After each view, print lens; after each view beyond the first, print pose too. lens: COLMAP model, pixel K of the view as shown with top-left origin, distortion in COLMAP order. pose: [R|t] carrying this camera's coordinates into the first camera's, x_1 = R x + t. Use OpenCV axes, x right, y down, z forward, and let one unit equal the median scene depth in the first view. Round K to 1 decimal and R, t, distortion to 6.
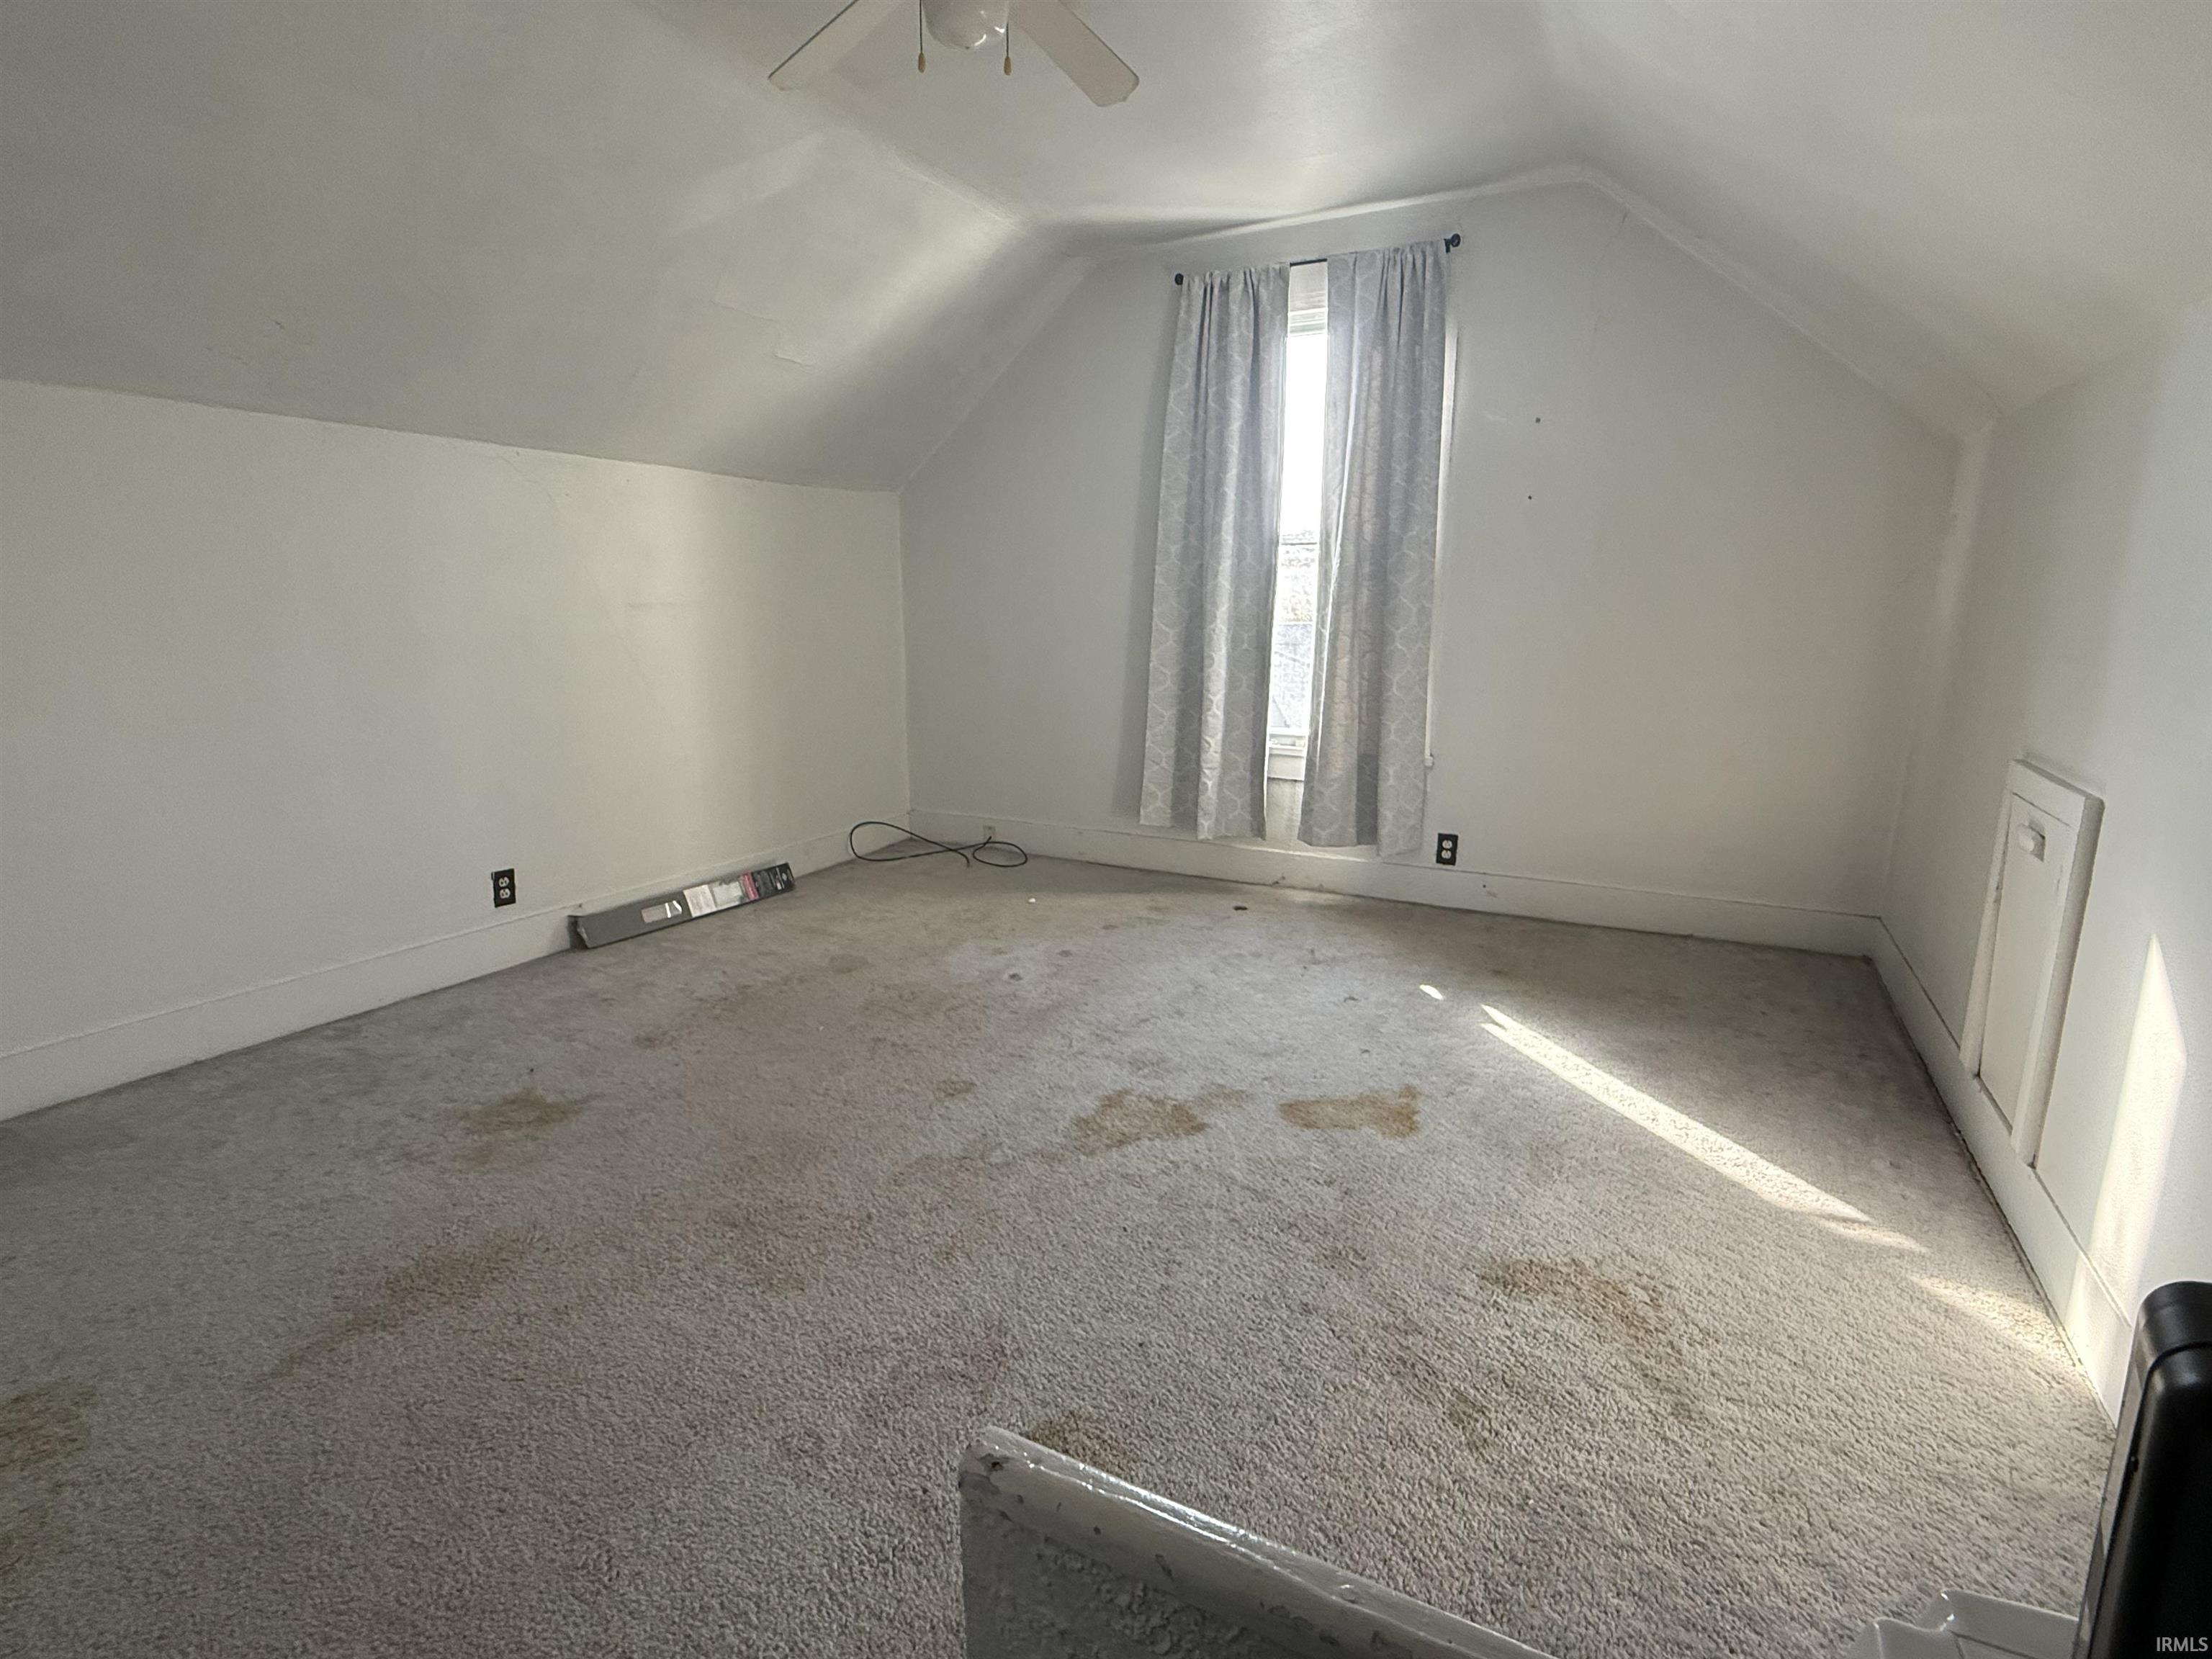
lens RADIAL K [[1101.3, 0, 1108.5], [0, 1101.3, 822.4], [0, 0, 1]] dist [0.001476, -0.000170]
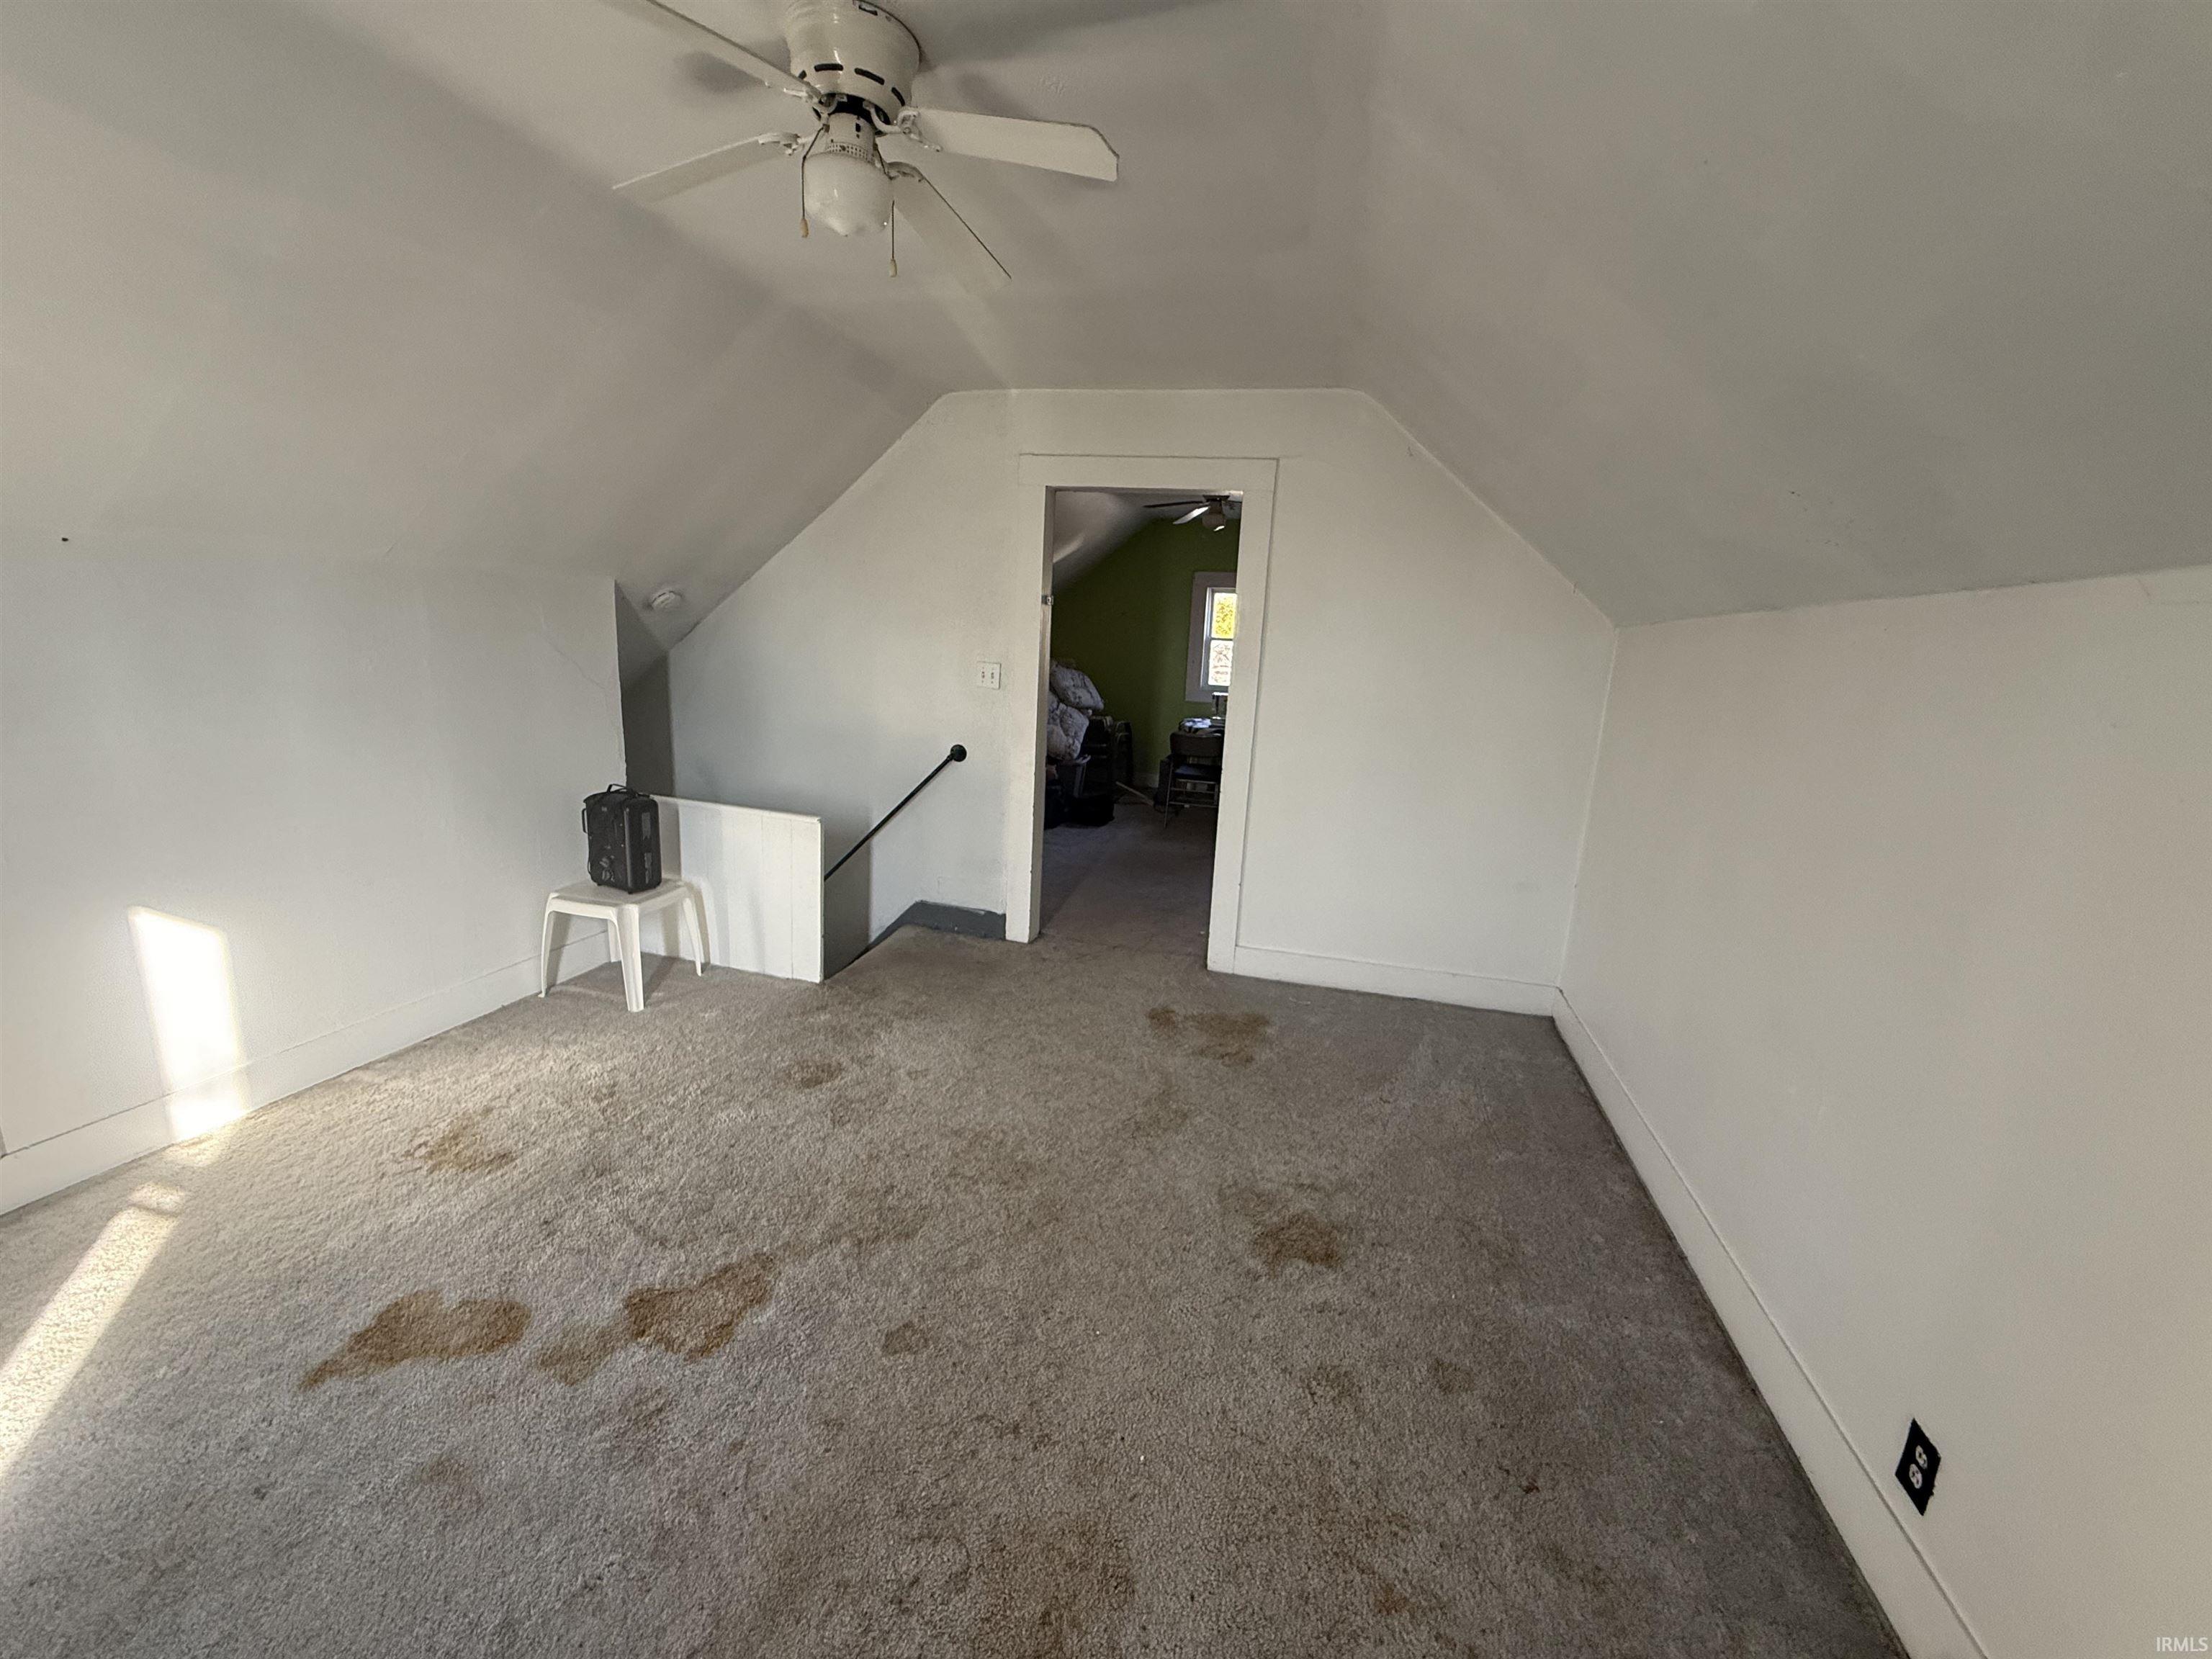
lens RADIAL K [[893.2, 0, 1094.7], [0, 893.2, 836.1], [0, 0, 1]] dist [-0.002331, -0.000114]
pose [[-0.975807, -0.005753, -0.218559, -0.138155], [-0.092167, 0.917312, 0.387355, -0.432842], [0.198258, 0.398127, -0.895650, 1.599368]]
